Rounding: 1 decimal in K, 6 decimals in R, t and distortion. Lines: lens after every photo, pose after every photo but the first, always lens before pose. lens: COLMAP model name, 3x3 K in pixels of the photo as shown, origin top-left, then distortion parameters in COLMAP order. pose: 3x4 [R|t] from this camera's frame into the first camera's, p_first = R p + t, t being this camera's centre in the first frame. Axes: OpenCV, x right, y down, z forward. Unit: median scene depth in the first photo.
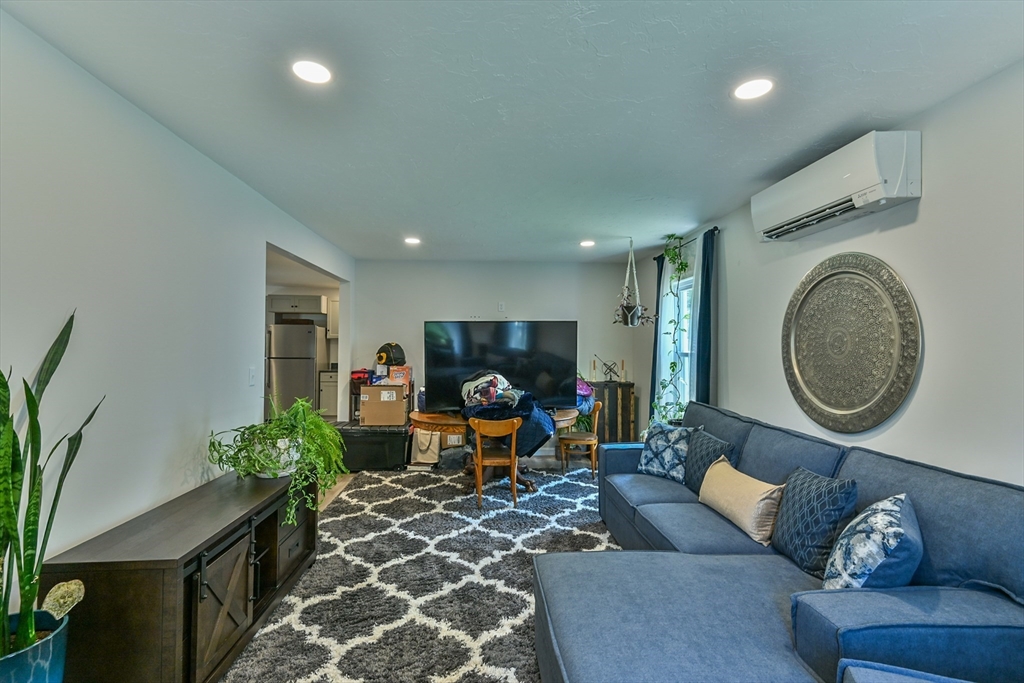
lens RADIAL K [[460.7, 0, 512.0], [0, 460.7, 341.5], [0, 0, 1]] dist [0.010247, 0.000113]
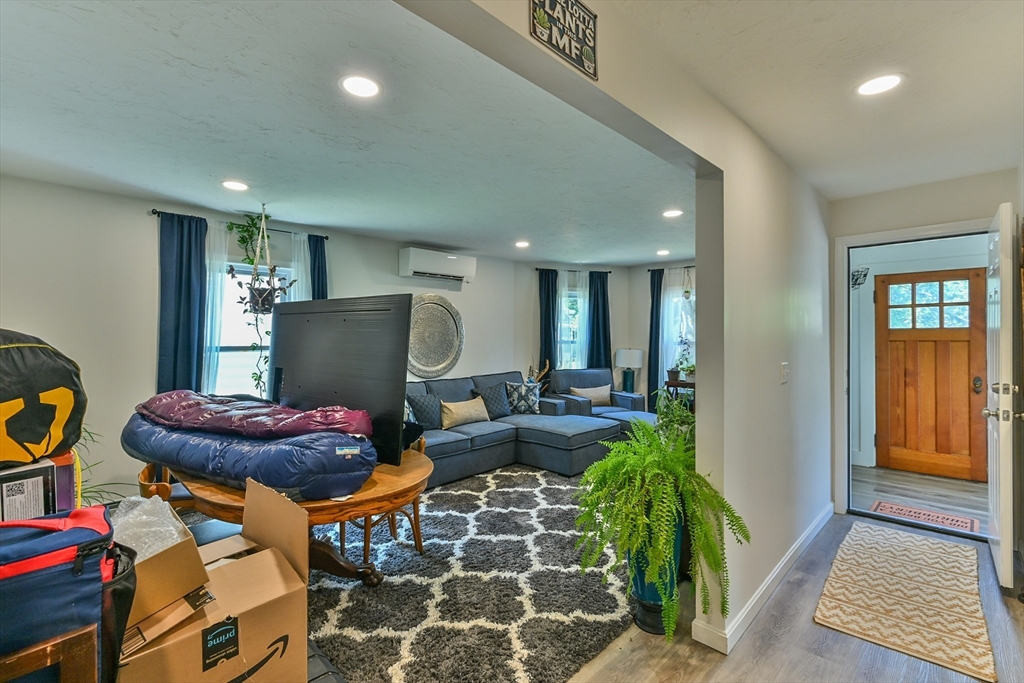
lens RADIAL K [[460.7, 0, 512.0], [0, 460.7, 341.5], [0, 0, 1]] dist [0.010247, 0.000113]
pose [[-0.665469, -0.005773, 0.746403, -0.786432], [-0.007369, 0.999972, 0.001164, 0.016391], [-0.746389, -0.004725, -0.665493, 1.503691]]
